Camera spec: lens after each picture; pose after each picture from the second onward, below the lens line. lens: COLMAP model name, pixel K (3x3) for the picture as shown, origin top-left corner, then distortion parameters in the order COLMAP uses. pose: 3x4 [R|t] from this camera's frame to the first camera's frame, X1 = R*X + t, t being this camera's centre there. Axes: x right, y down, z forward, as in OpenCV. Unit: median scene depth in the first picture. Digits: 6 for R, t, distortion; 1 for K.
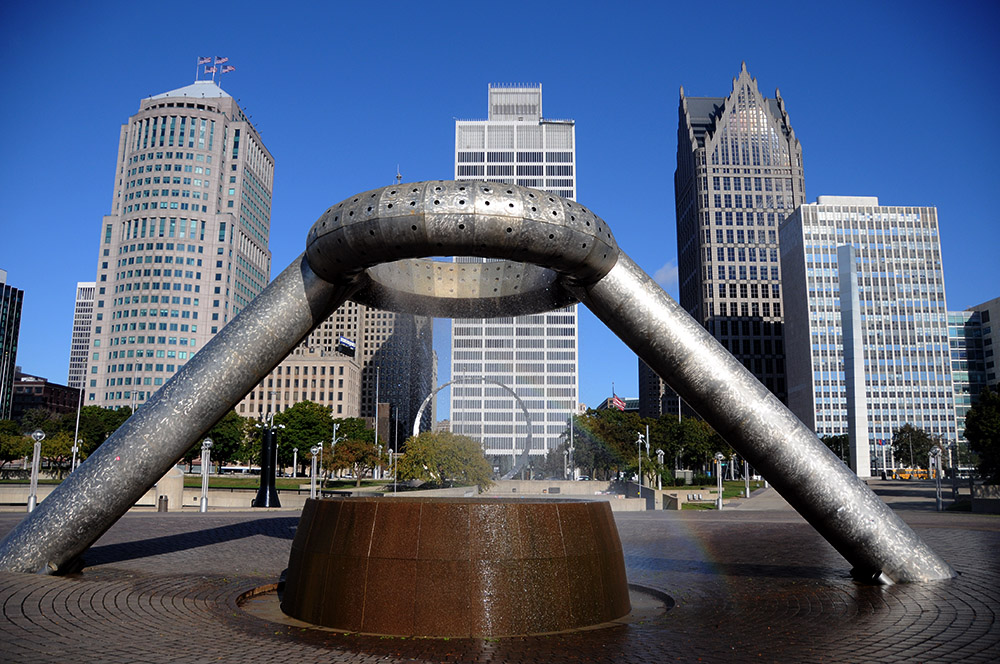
lens RADIAL K [[766.4, 0, 500.0], [0, 766.4, 332.0], [0, 0, 1]] dist [-0.216950, 0.206316]
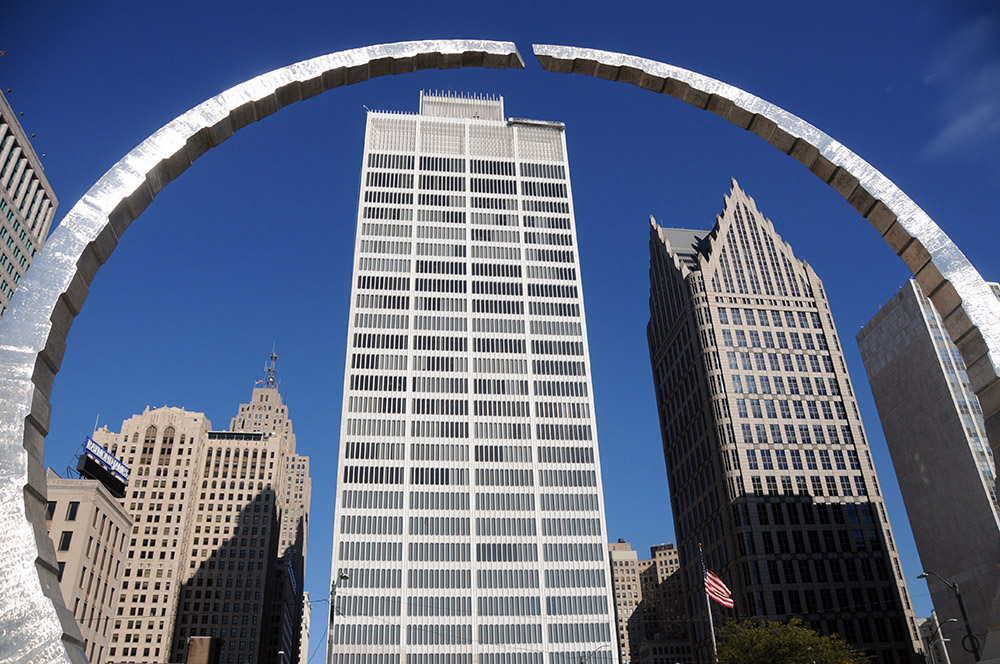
lens RADIAL K [[766.4, 0, 500.0], [0, 766.4, 332.0], [0, 0, 1]] dist [-0.216950, 0.206316]
pose [[0.988575, 0.042086, 0.144738, -0.025982], [0.011892, 0.935462, -0.353228, 0.070642], [-0.150263, 0.350913, 0.924273, 0.384201]]
